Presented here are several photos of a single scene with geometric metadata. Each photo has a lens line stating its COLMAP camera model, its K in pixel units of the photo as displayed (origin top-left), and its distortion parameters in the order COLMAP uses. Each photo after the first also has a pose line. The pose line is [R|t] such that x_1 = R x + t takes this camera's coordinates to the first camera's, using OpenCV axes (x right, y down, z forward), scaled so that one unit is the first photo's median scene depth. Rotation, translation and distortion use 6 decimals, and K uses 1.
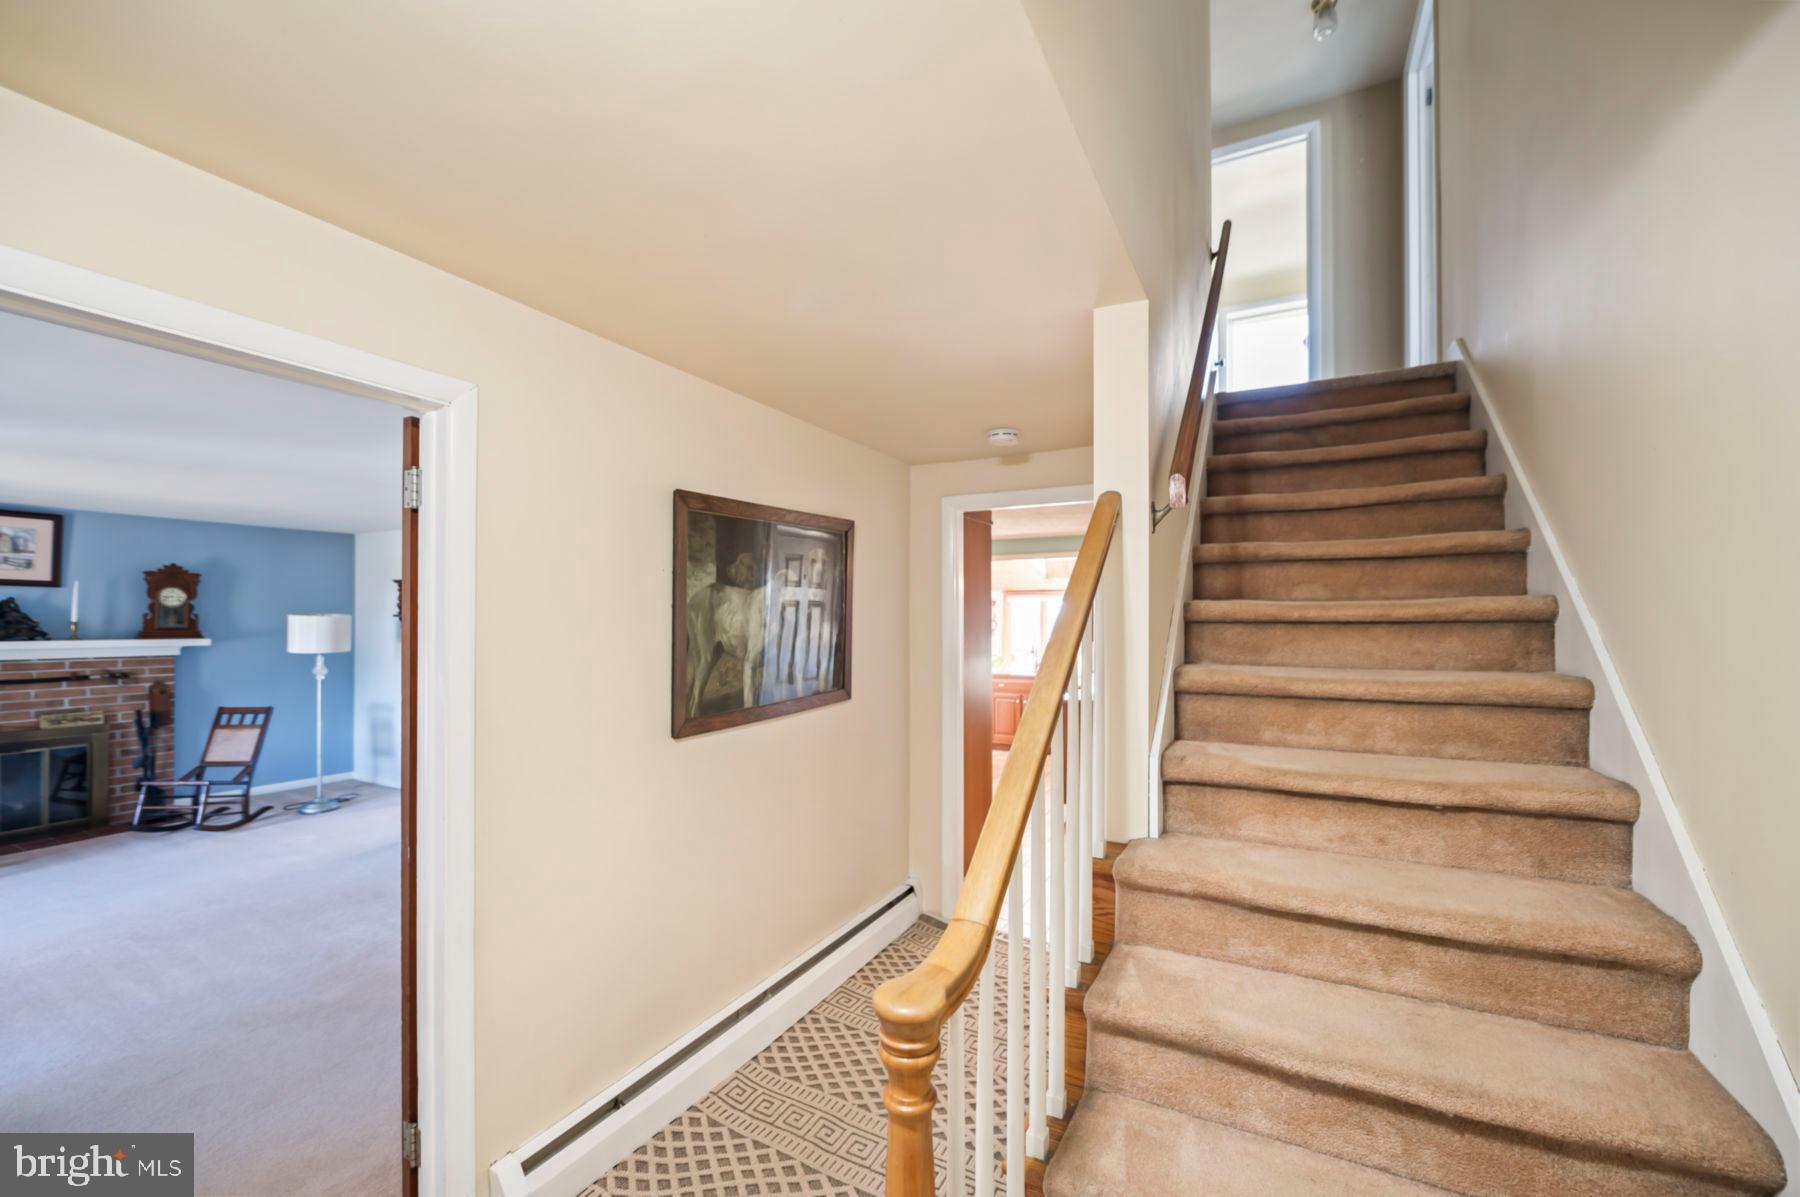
lens RADIAL K [[723.1, 0, 900.0], [0, 723.1, 614.2], [0, 0, 1]] dist [-0.001059, -0.000004]
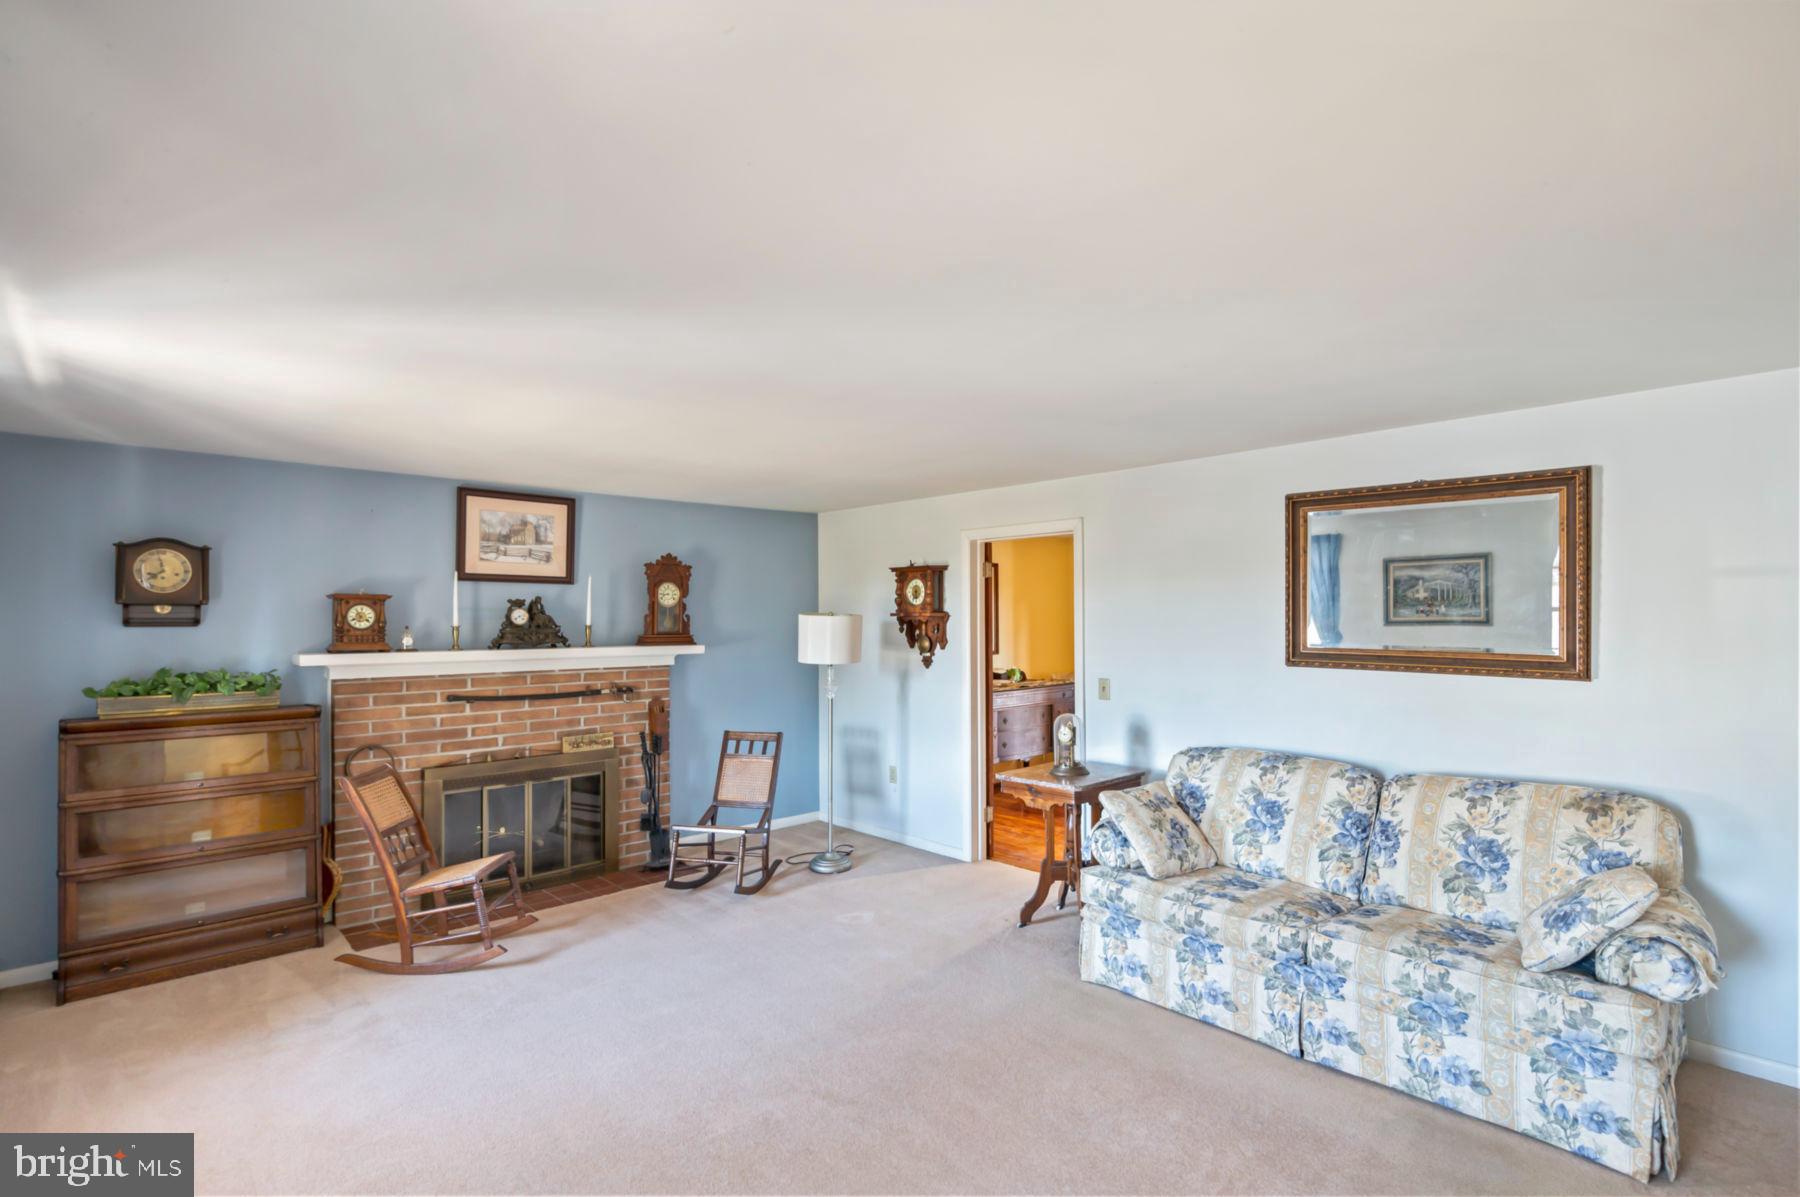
lens RADIAL K [[854.2, 0, 902.1], [0, 854.2, 612.6], [0, 0, 1]] dist [0.001229, 0.000514]
pose [[0.946269, -0.012318, -0.323145, -0.452974], [0.011935, 0.999924, -0.003166, 0.003292], [0.323160, -0.000861, 0.946344, 0.171510]]
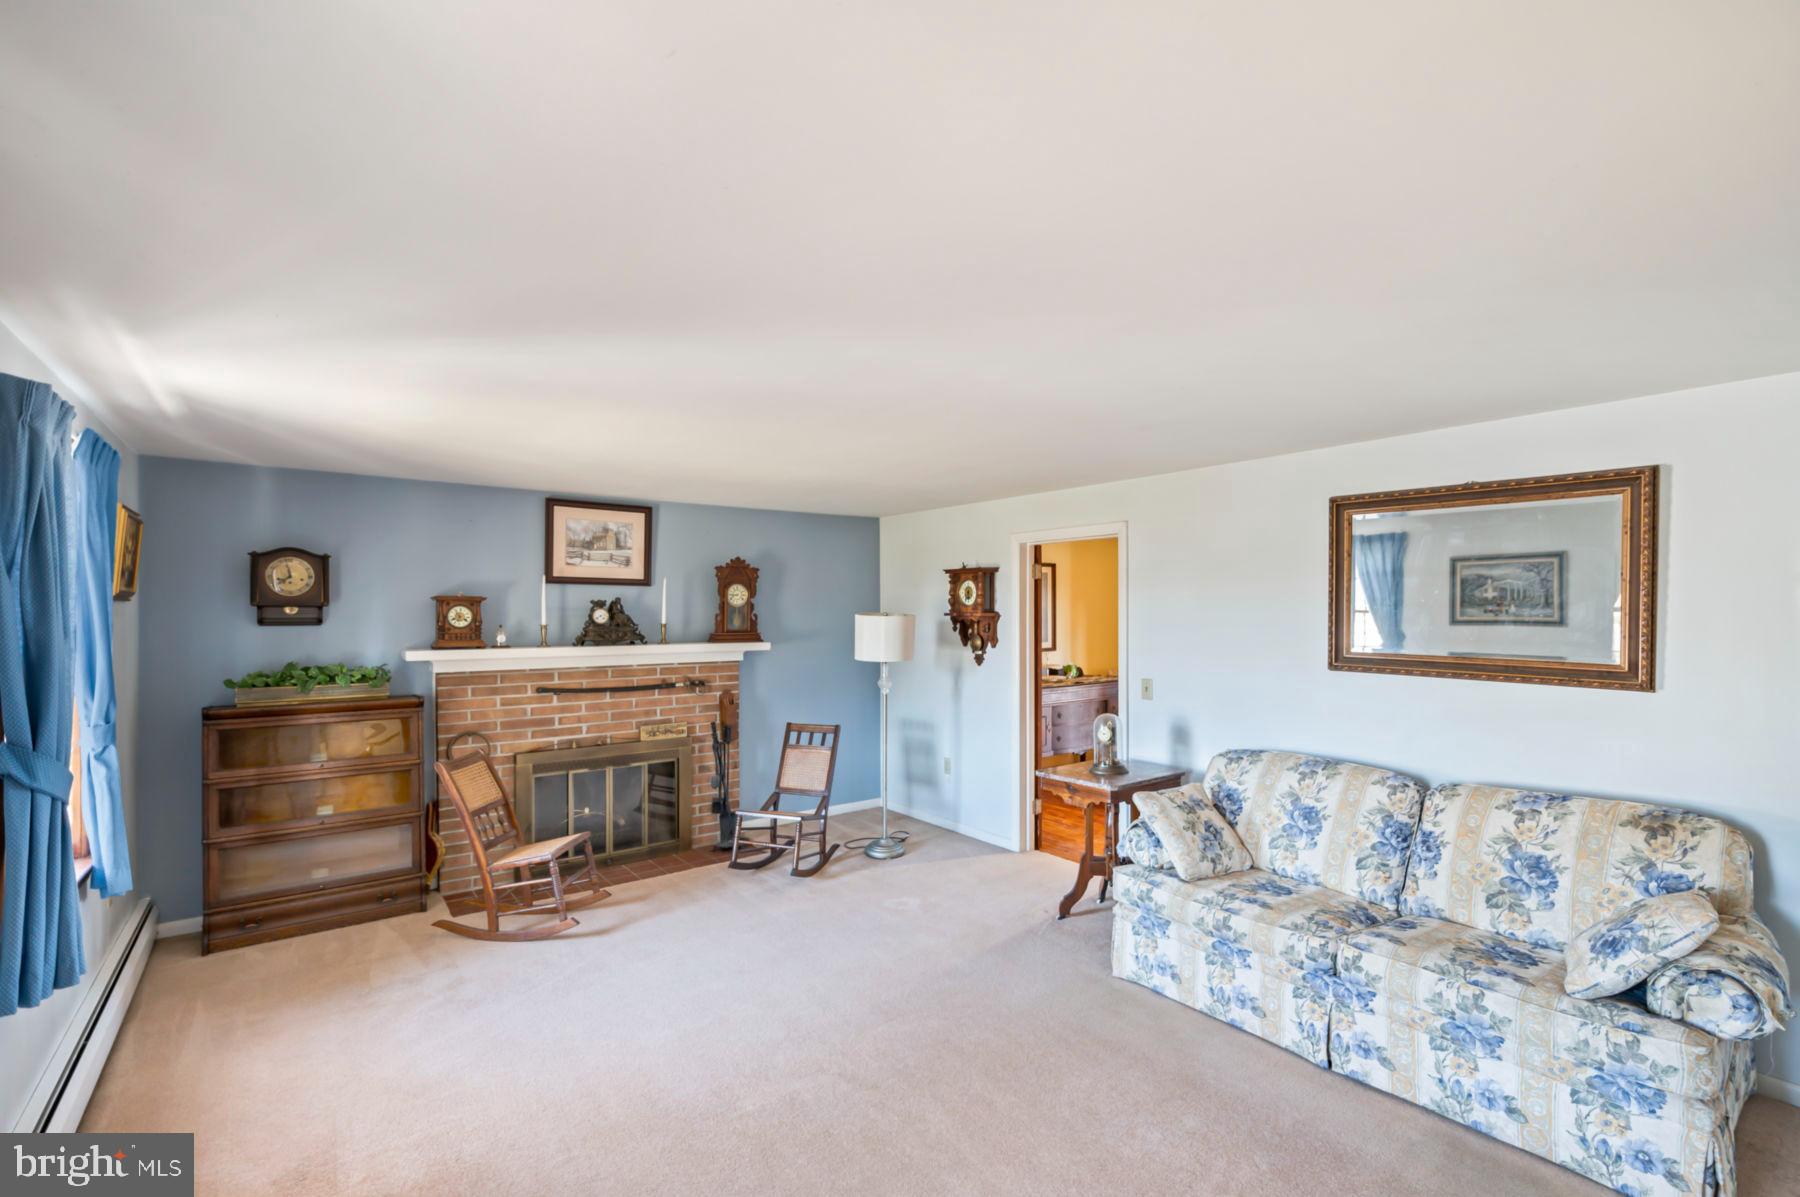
lens RADIAL K [[798.6, 0, 902.8], [0, 798.6, 617.9], [0, 0, 1]] dist [0.000936, -0.000523]
pose [[0.909010, -0.004416, -0.416750, -0.426020], [0.009577, 0.999901, 0.010295, -0.004000], [0.416664, -0.013350, 0.908963, 0.200657]]
